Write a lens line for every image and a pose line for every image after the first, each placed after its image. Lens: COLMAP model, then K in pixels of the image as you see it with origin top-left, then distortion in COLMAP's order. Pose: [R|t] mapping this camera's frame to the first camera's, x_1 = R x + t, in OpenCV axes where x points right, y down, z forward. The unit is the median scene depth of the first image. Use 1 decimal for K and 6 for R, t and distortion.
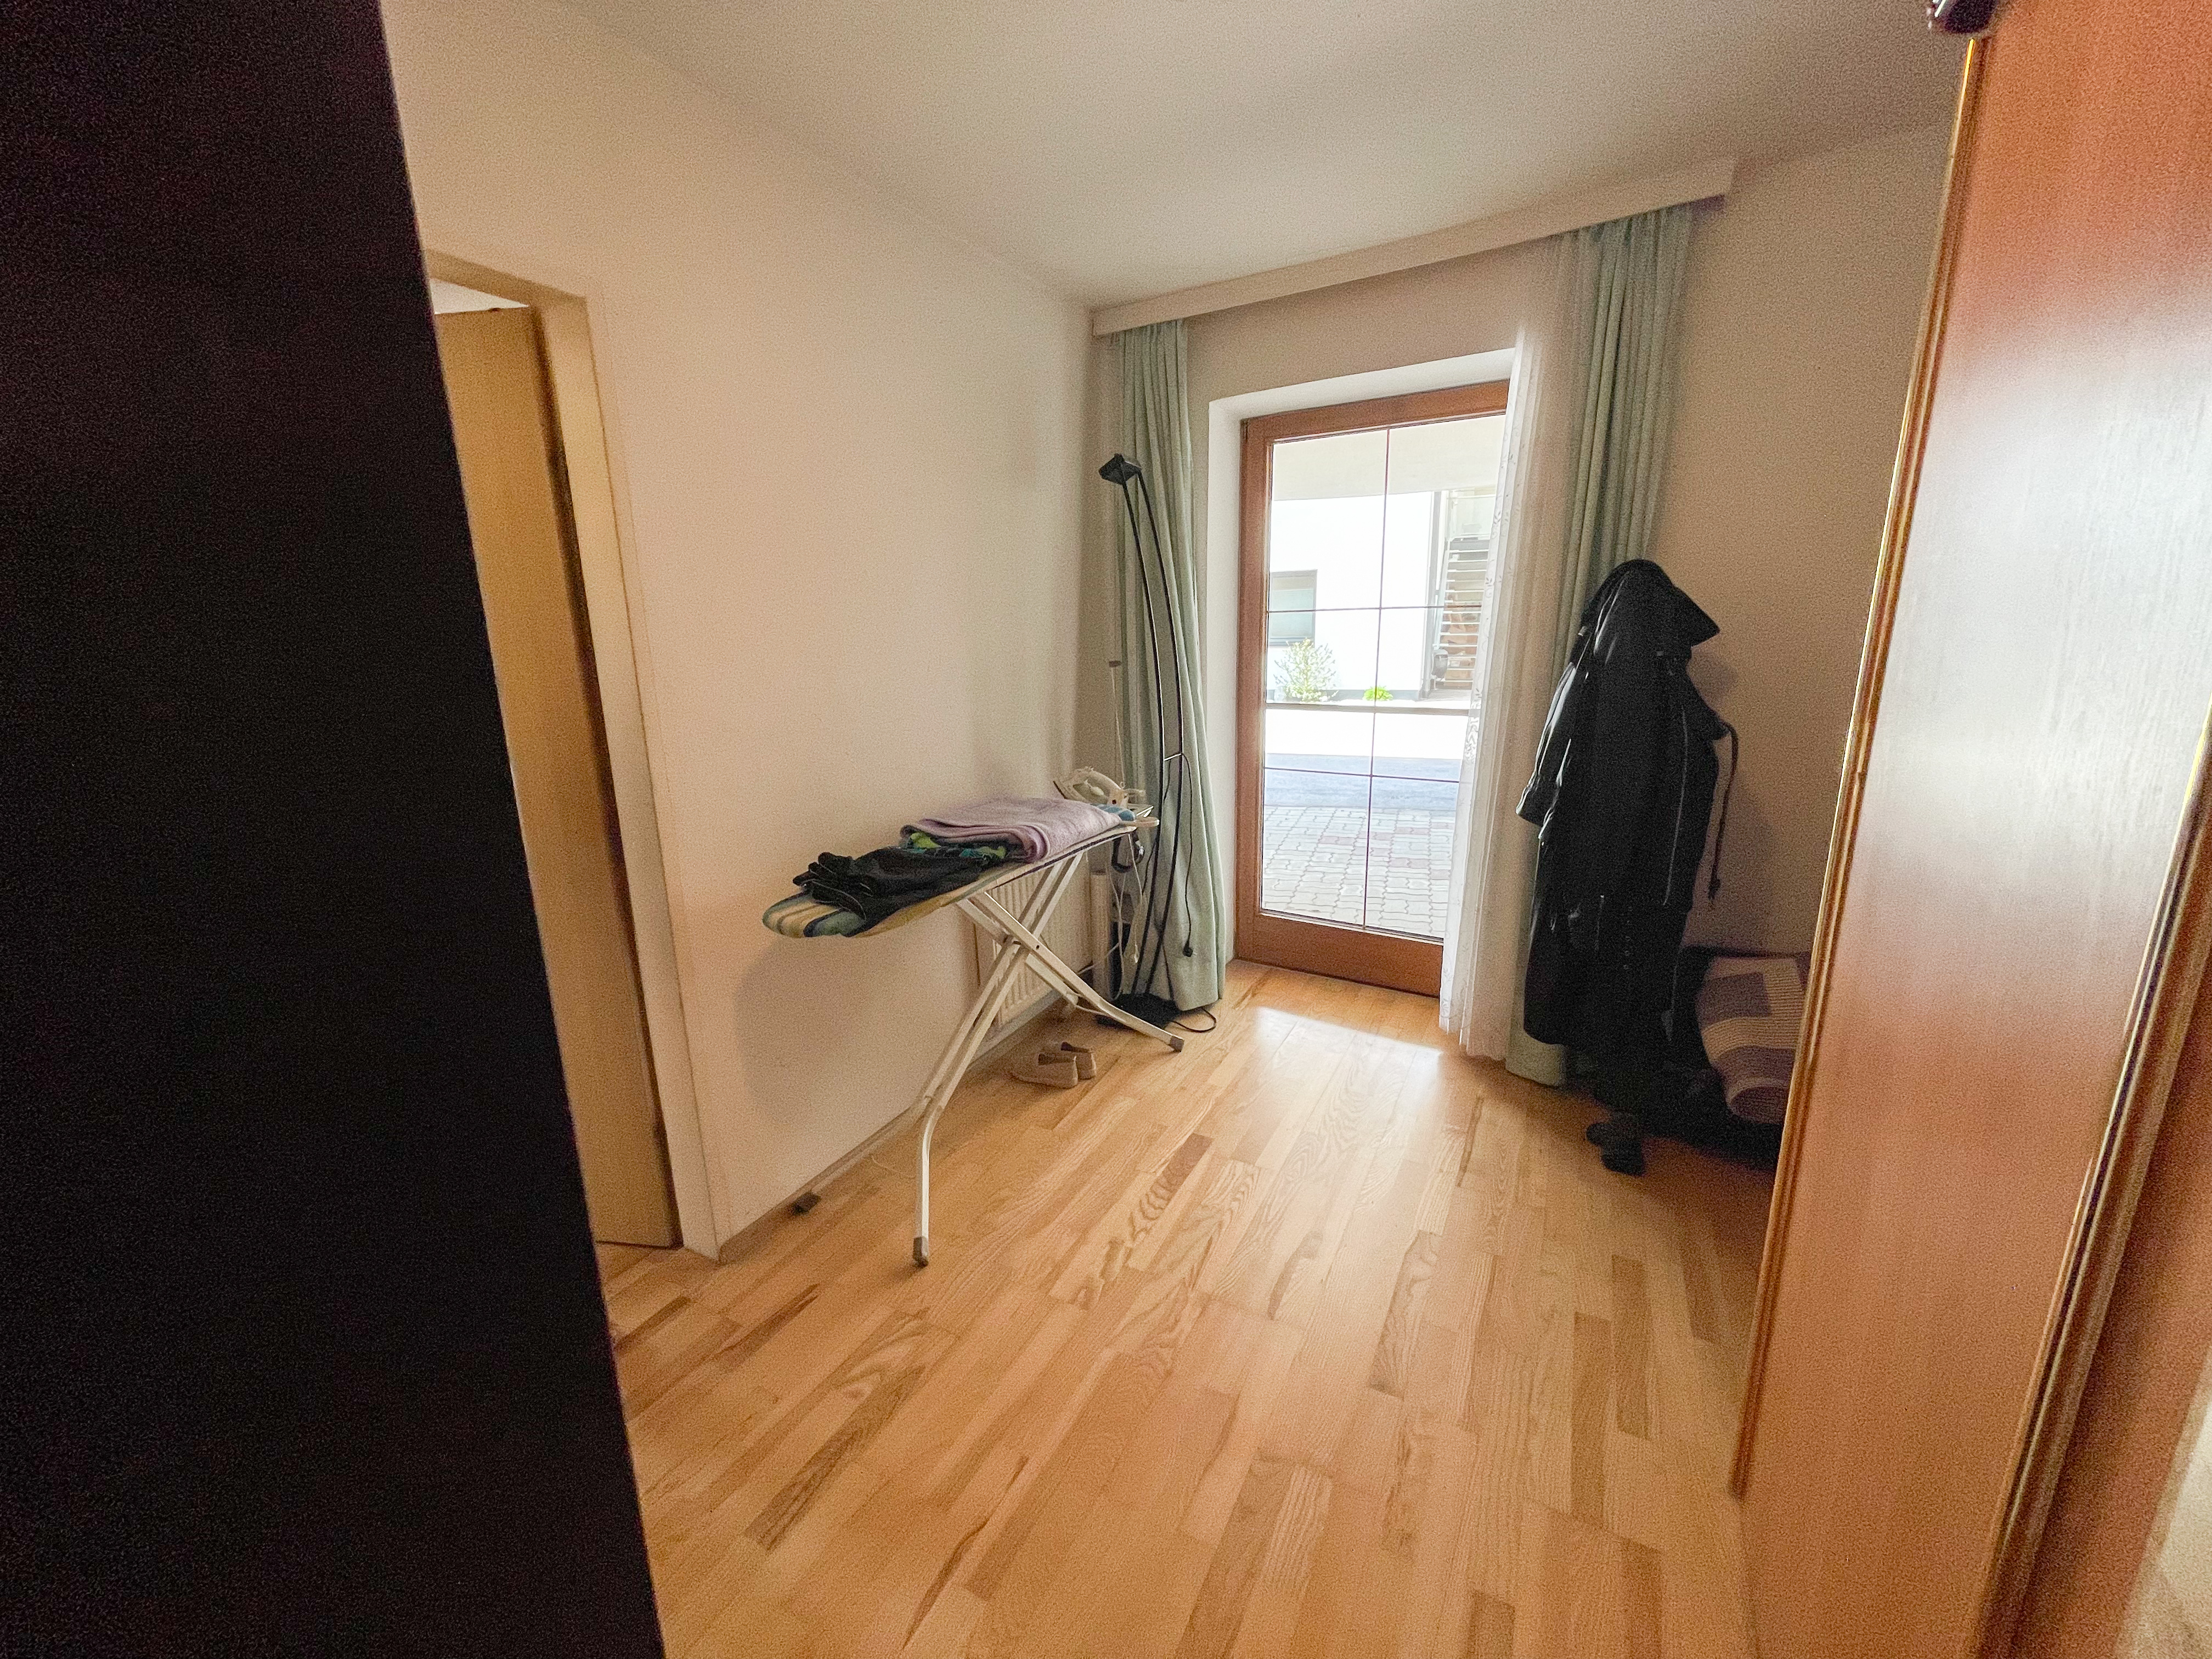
lens RADIAL K [[905.6, 0, 1109.0], [0, 905.6, 838.4], [0, 0, 1]] dist [-0.020654, 0.019271]
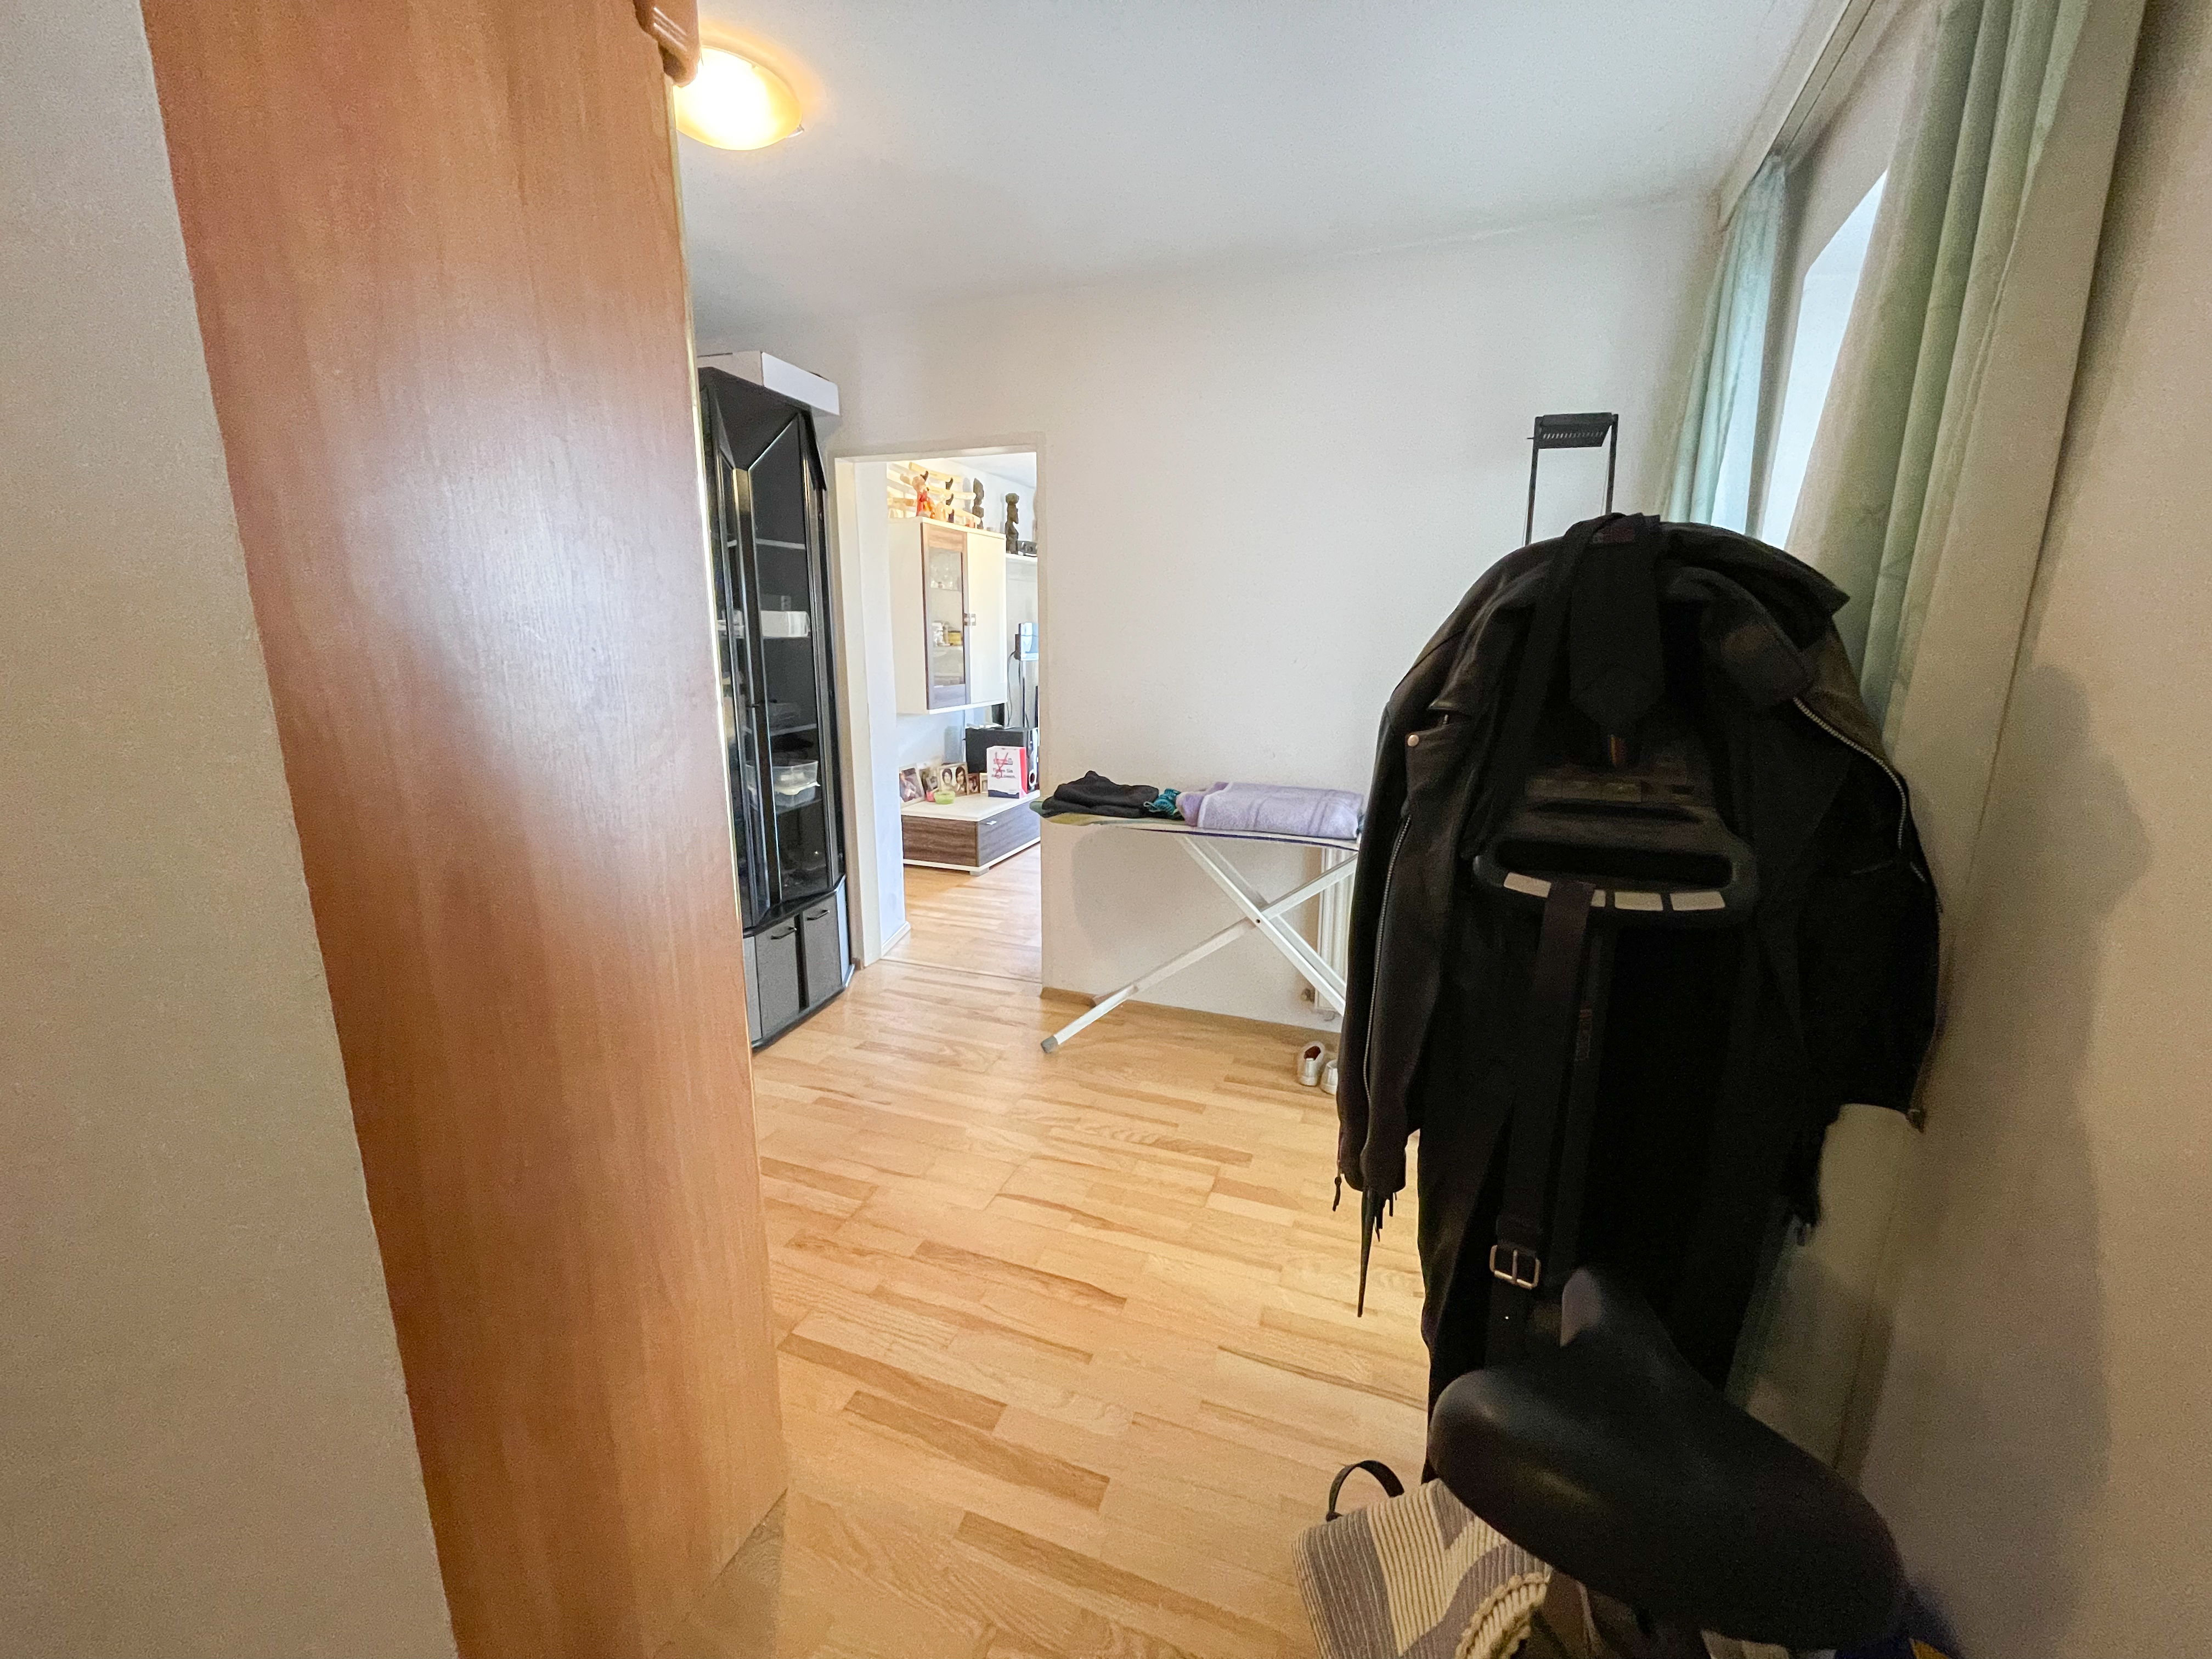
lens RADIAL K [[905.6, 0, 1109.0], [0, 905.6, 838.4], [0, 0, 1]] dist [-0.020654, 0.019271]
pose [[0.135806, 0.257774, -0.956614, 1.342884], [-0.249403, 0.943359, 0.218796, -0.250969], [0.958830, 0.208868, 0.192403, 0.866229]]
